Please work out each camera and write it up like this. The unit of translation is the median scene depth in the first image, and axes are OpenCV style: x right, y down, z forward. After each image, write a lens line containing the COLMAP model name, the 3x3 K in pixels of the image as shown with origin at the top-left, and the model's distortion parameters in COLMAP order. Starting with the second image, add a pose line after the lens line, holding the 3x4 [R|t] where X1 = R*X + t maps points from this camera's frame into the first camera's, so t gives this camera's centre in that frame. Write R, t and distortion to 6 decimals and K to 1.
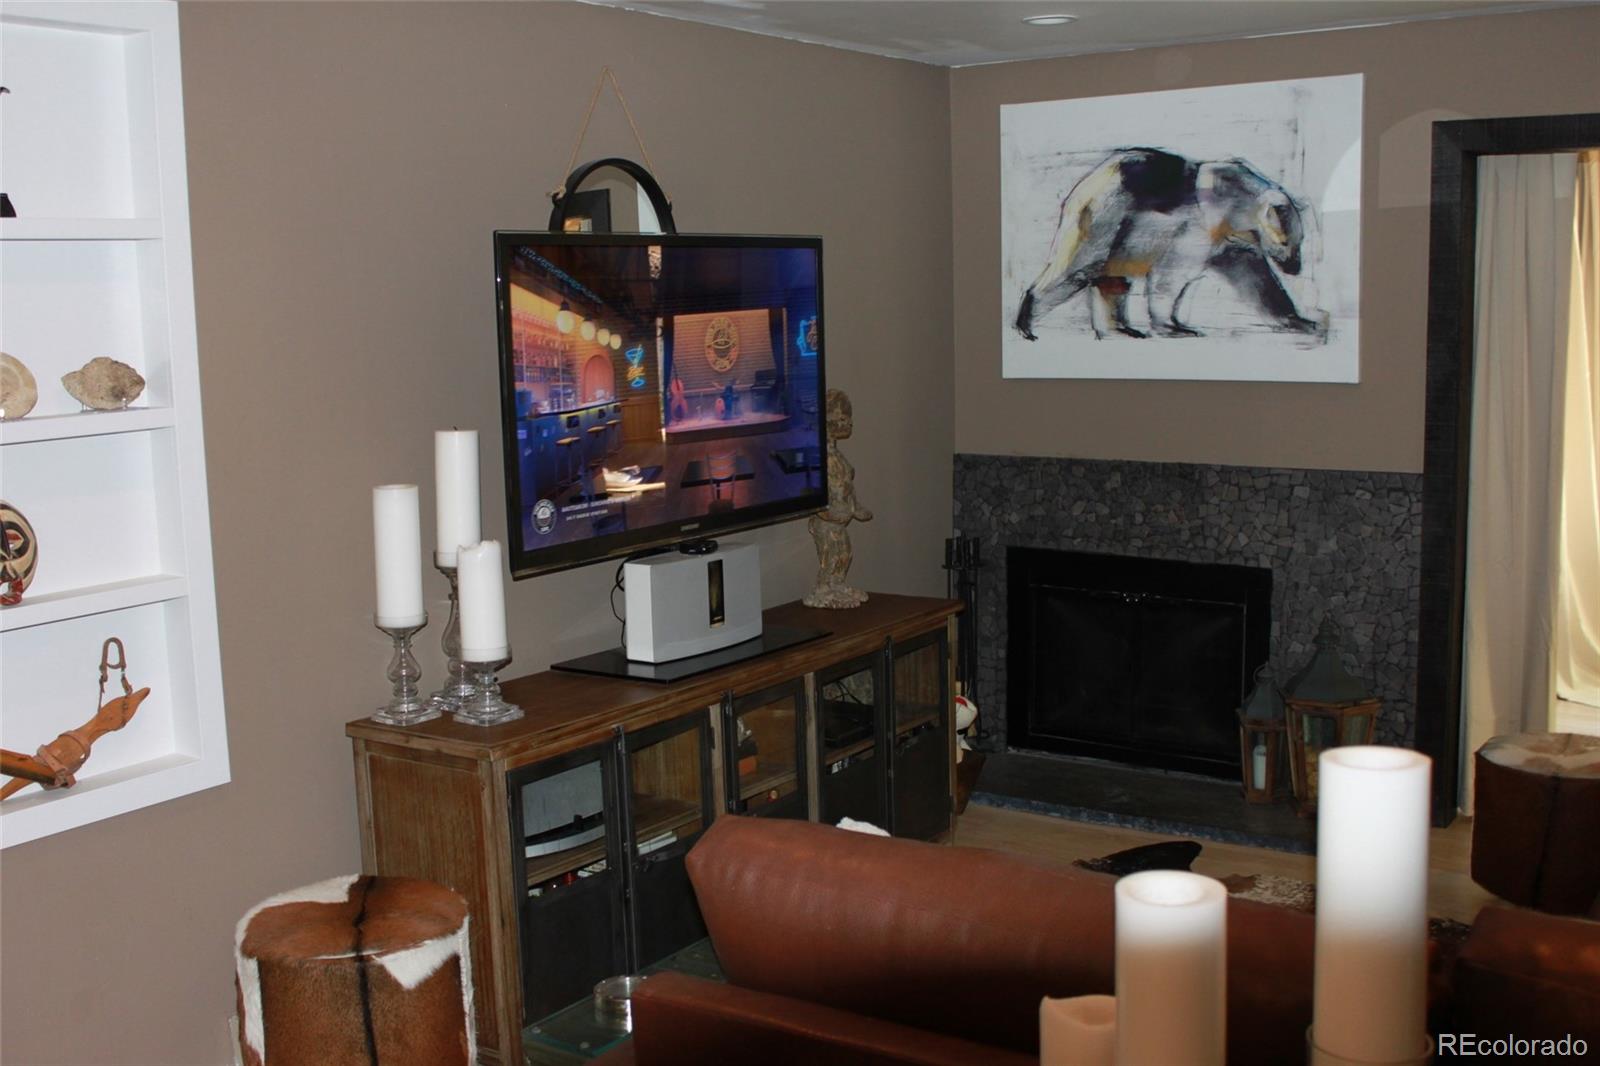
lens RADIAL K [[1800.2, 0, 804.3], [0, 1800.2, 540.5], [0, 0, 1]] dist [-0.064493, 0.000000]
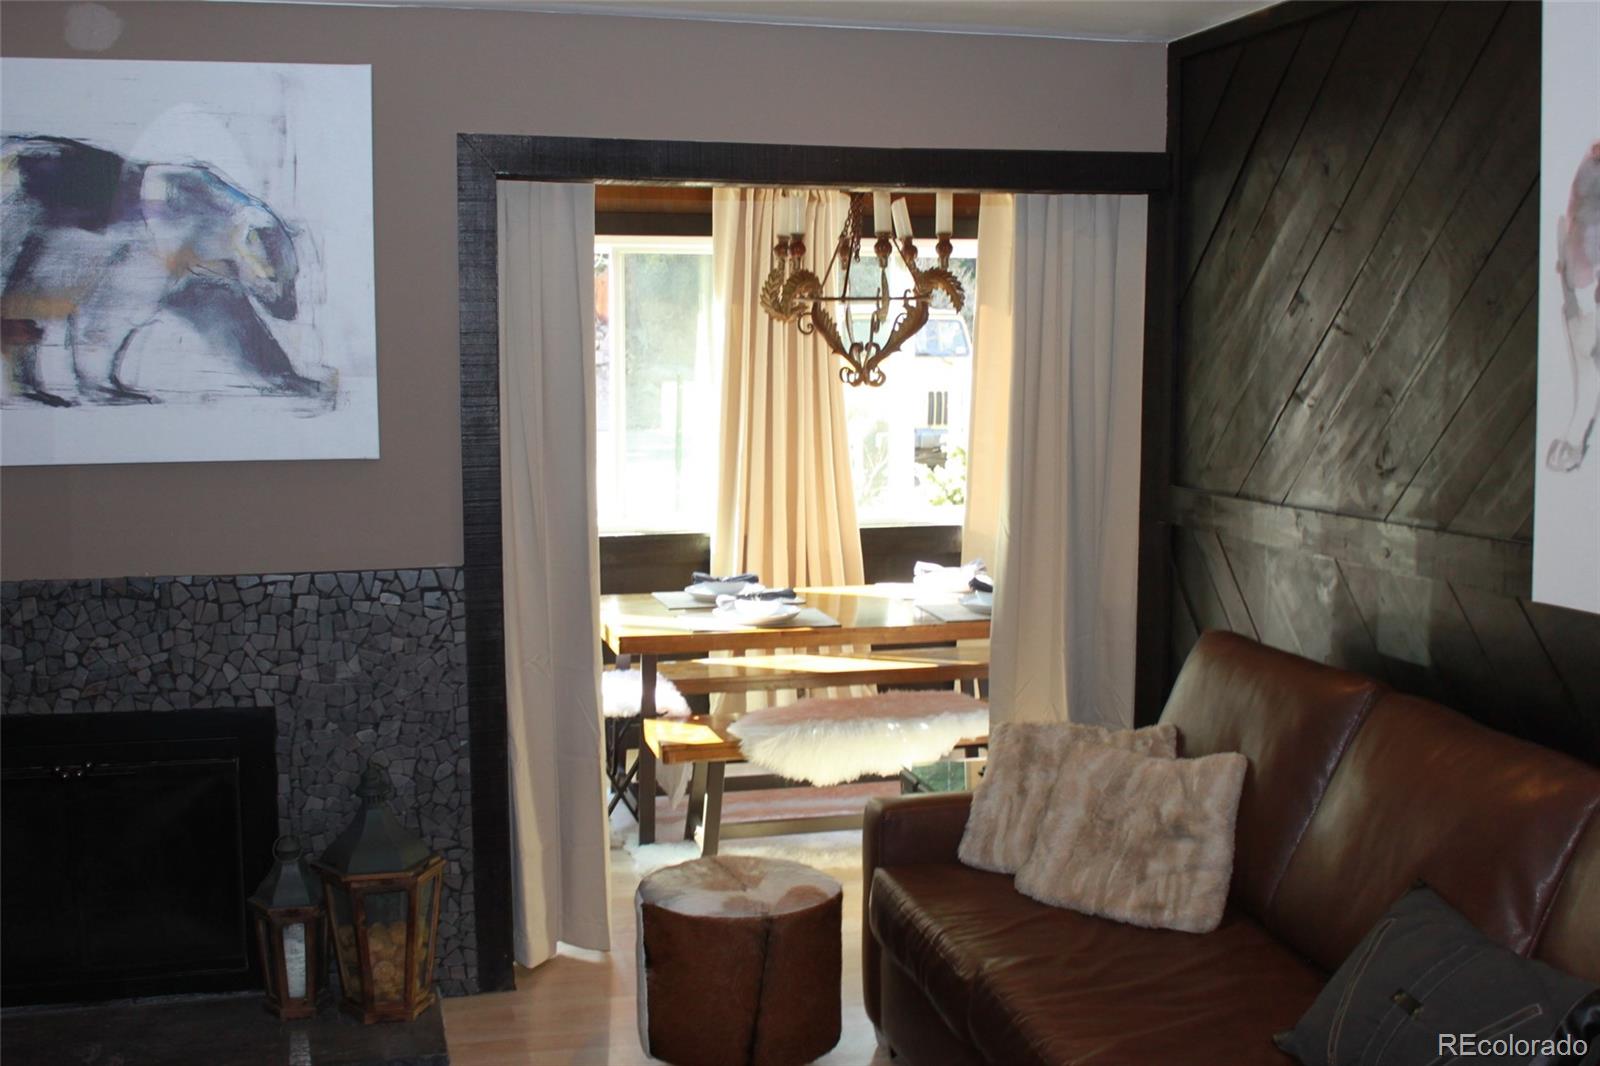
lens RADIAL K [[1800.2, 0, 799.6], [0, 1800.2, 532.7], [0, 0, 1]] dist [-0.064493, 0.000000]
pose [[0.645834, -0.075426, 0.759743, -0.166742], [0.088347, 0.995806, 0.023761, -0.056464], [-0.758349, 0.051775, 0.649789, 0.339811]]
